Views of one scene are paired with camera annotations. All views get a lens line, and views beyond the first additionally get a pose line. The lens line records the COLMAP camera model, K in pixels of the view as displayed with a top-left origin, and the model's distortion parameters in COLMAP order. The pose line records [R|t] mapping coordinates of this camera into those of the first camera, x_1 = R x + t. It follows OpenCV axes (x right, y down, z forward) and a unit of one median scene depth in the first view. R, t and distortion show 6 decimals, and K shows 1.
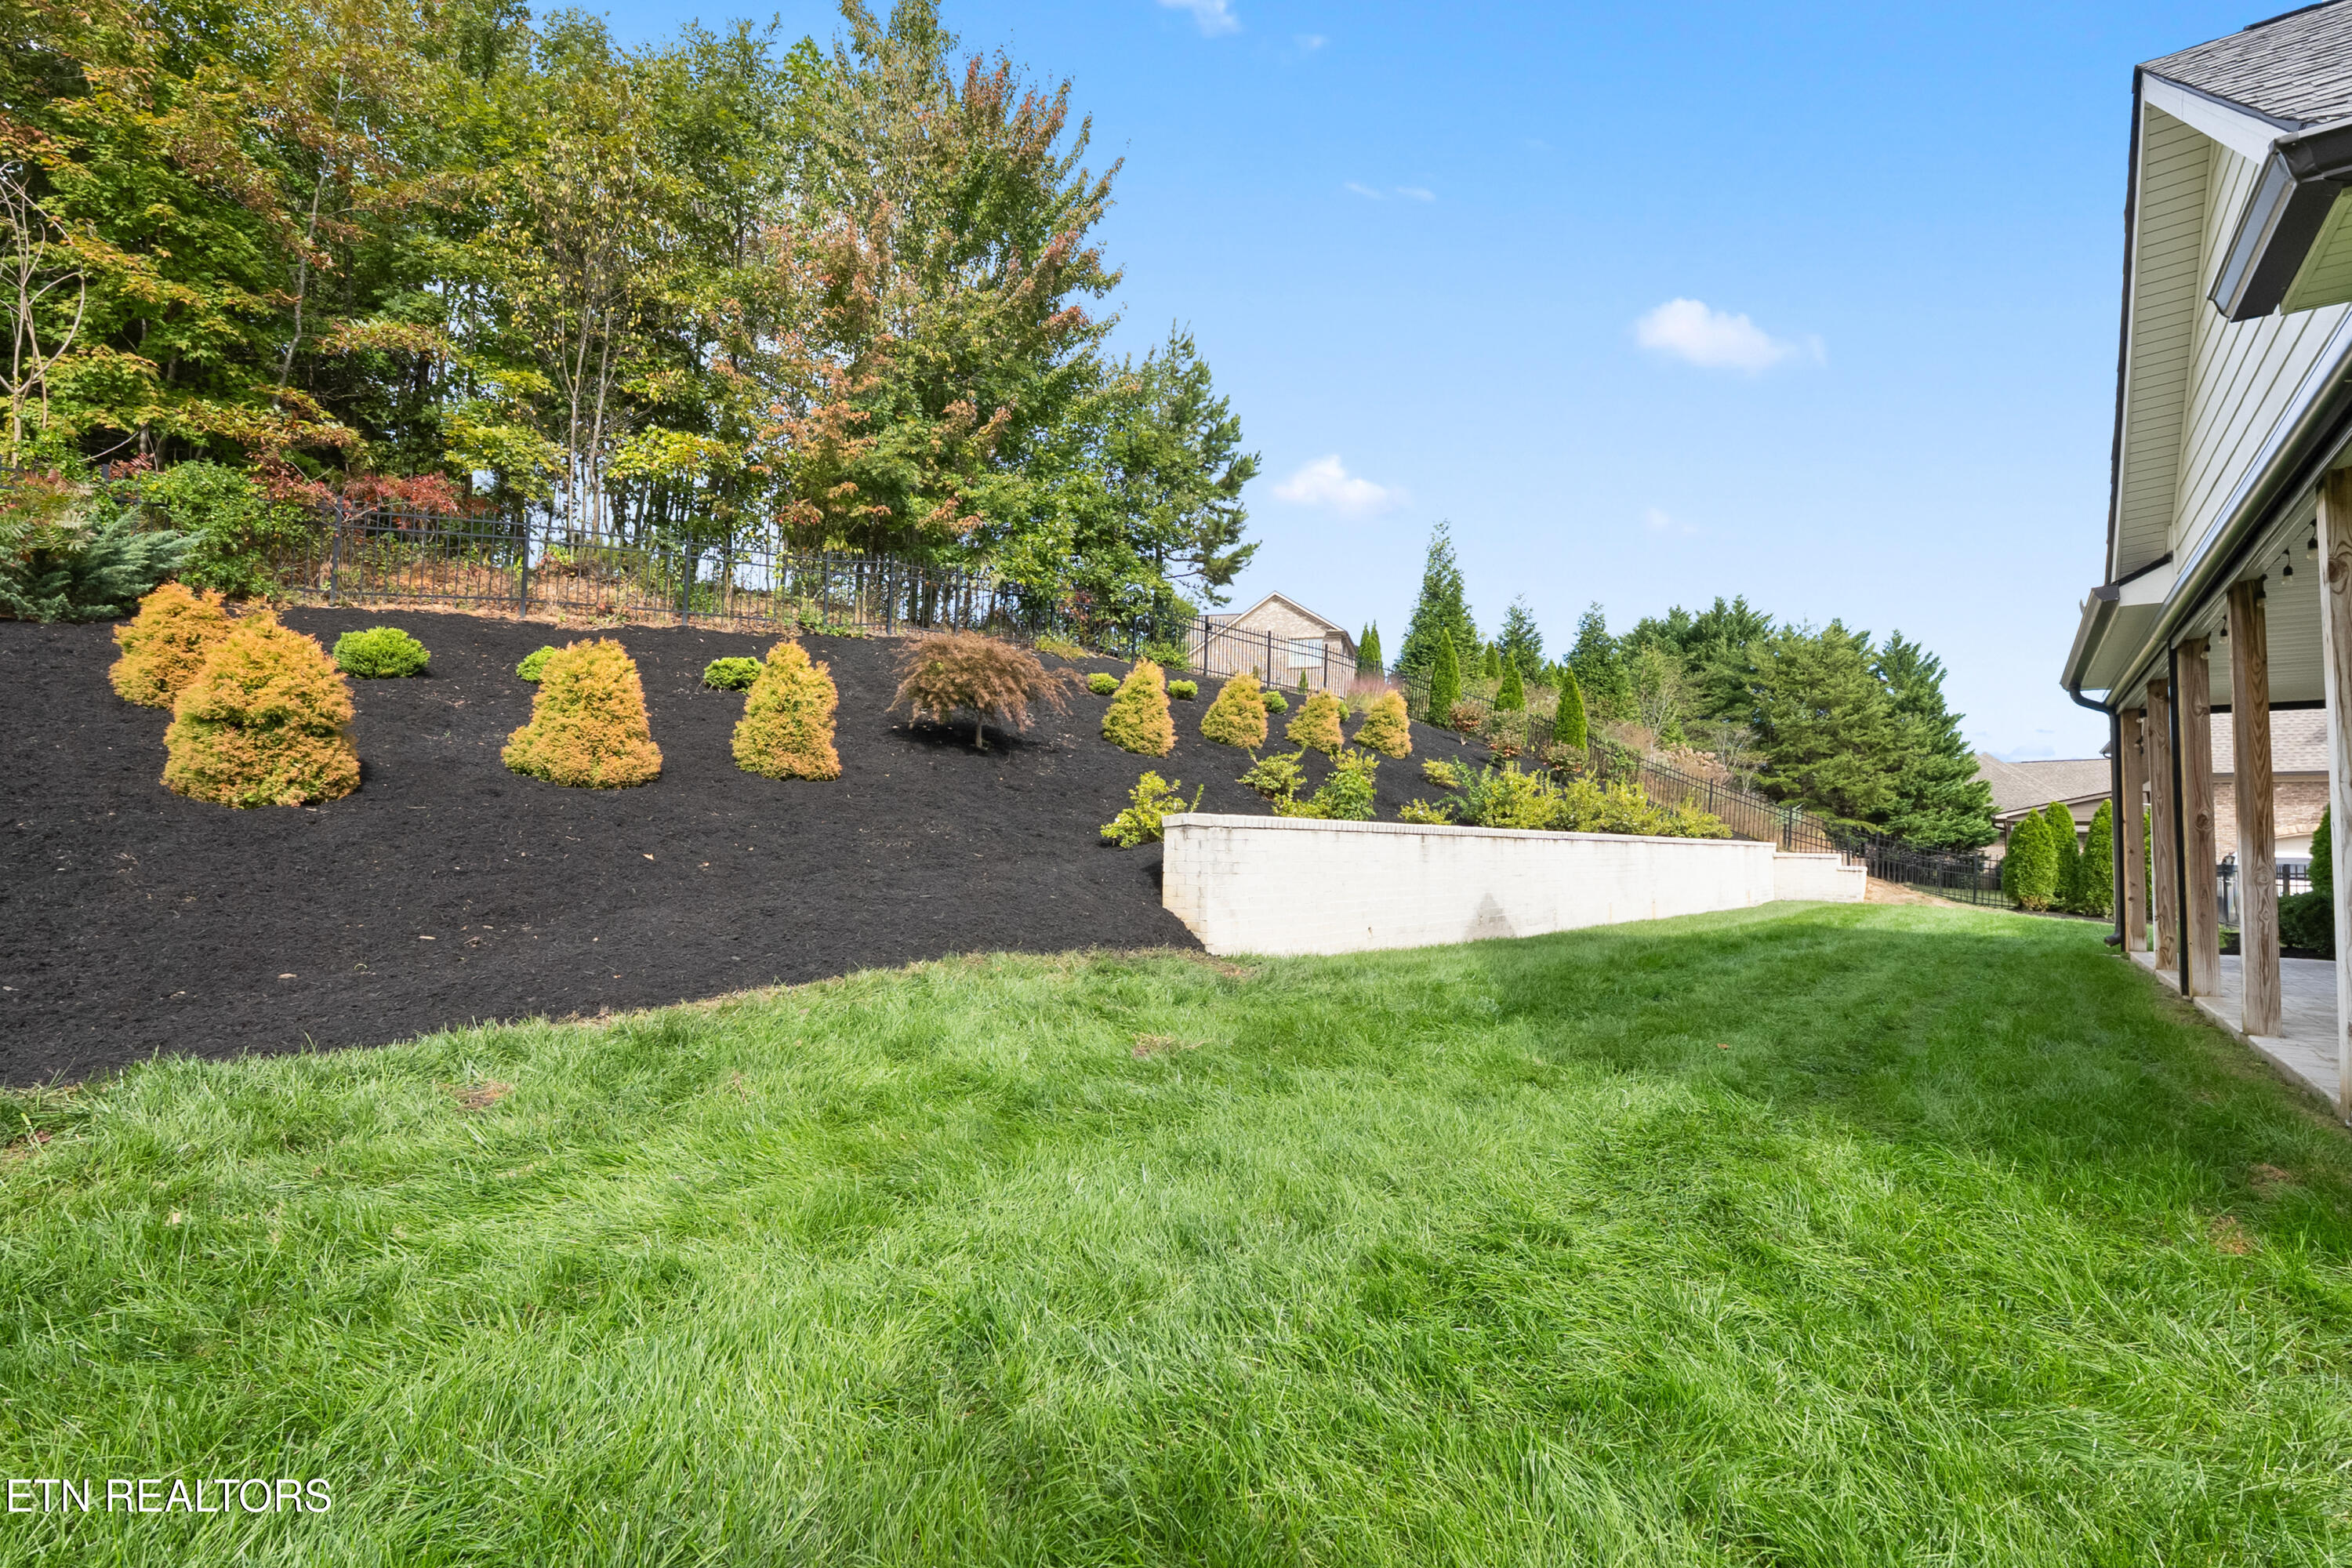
lens RADIAL K [[1017.0, 0, 1176.0], [0, 1017.0, 784.0], [0, 0, 1]] dist [-0.027474, 0.006674]
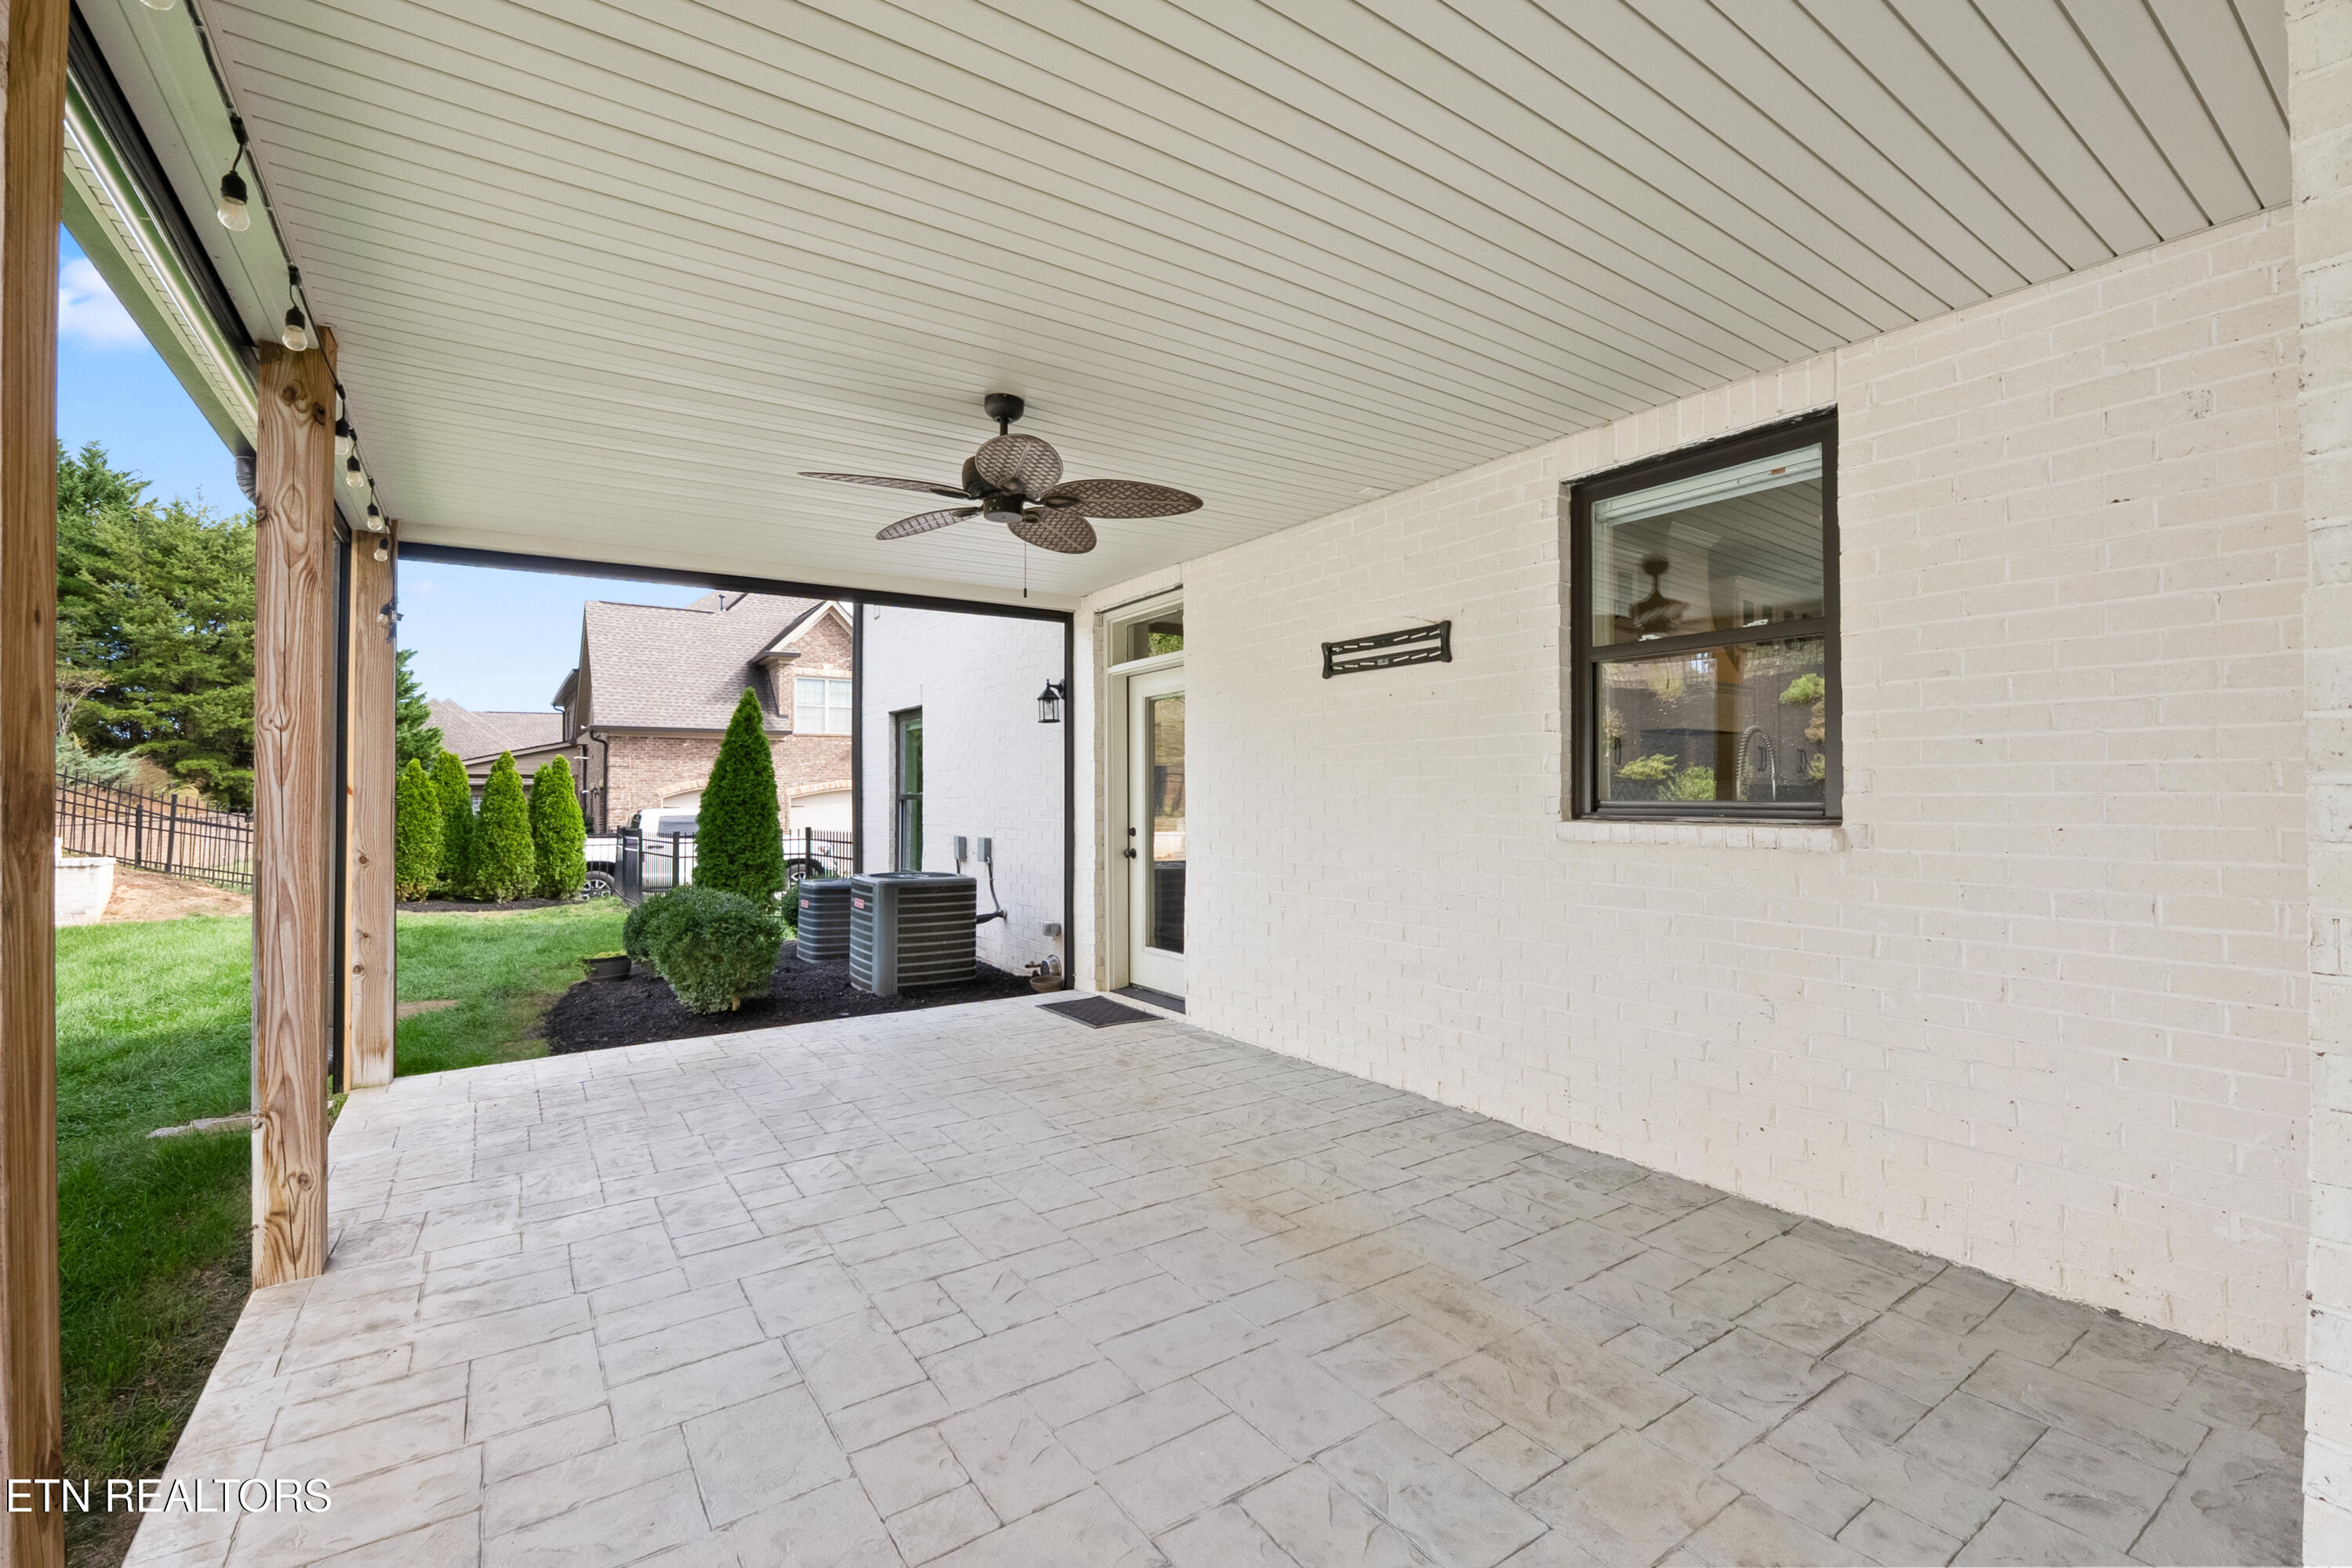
lens RADIAL K [[1017.0, 0, 1176.0], [0, 1017.0, 784.0], [0, 0, 1]] dist [-0.027474, 0.006674]
pose [[0.282912, -0.011210, 0.959080, 0.142819], [-0.037083, 0.999056, 0.022617, 0.002053], [-0.958429, -0.041964, 0.282229, 0.118805]]
